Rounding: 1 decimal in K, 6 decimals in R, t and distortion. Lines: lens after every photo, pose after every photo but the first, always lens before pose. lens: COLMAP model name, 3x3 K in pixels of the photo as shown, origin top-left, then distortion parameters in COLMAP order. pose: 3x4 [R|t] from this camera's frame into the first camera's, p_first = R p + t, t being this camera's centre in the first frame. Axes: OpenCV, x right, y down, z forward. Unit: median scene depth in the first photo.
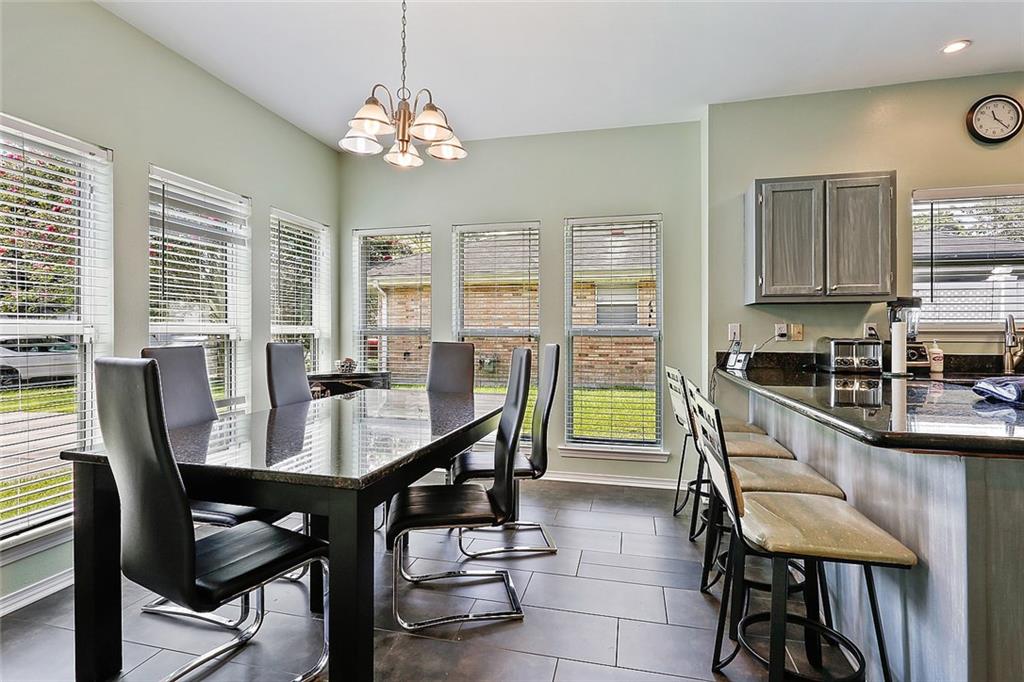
lens RADIAL K [[495.3, 0, 512.0], [0, 495.3, 341.0], [0, 0, 1]] dist [-0.002074, -0.000307]
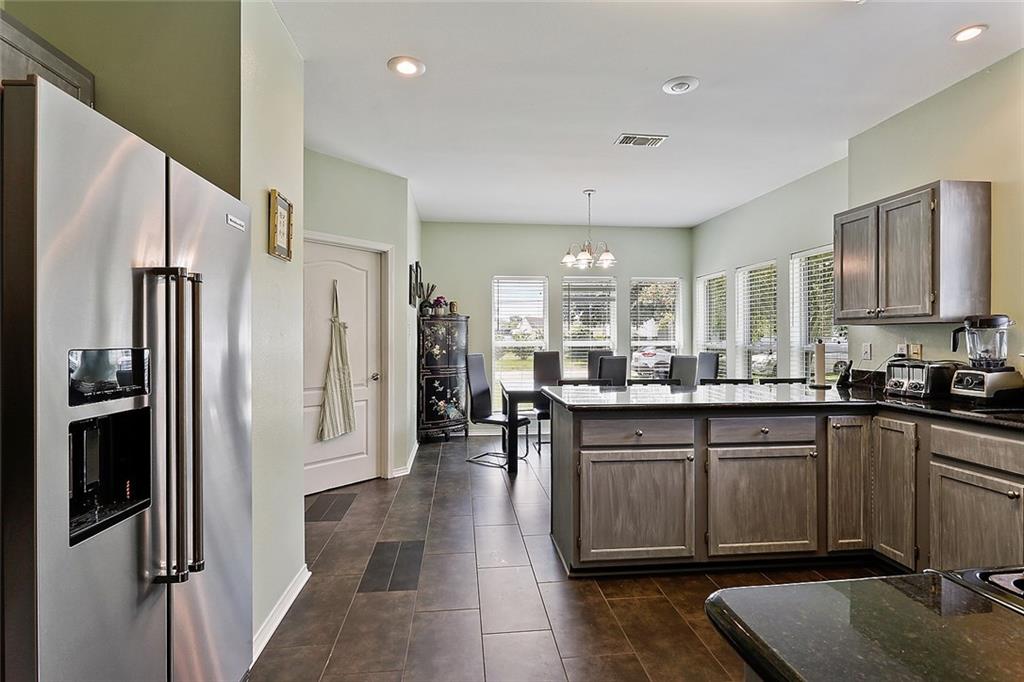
lens RADIAL K [[495.3, 0, 512.0], [0, 495.3, 341.0], [0, 0, 1]] dist [-0.002074, -0.000307]
pose [[0.331356, 0.000205, -0.943506, 1.348889], [-0.000014, 1.000000, 0.000212, -0.044874], [0.943506, -0.000057, 0.331356, -0.053968]]
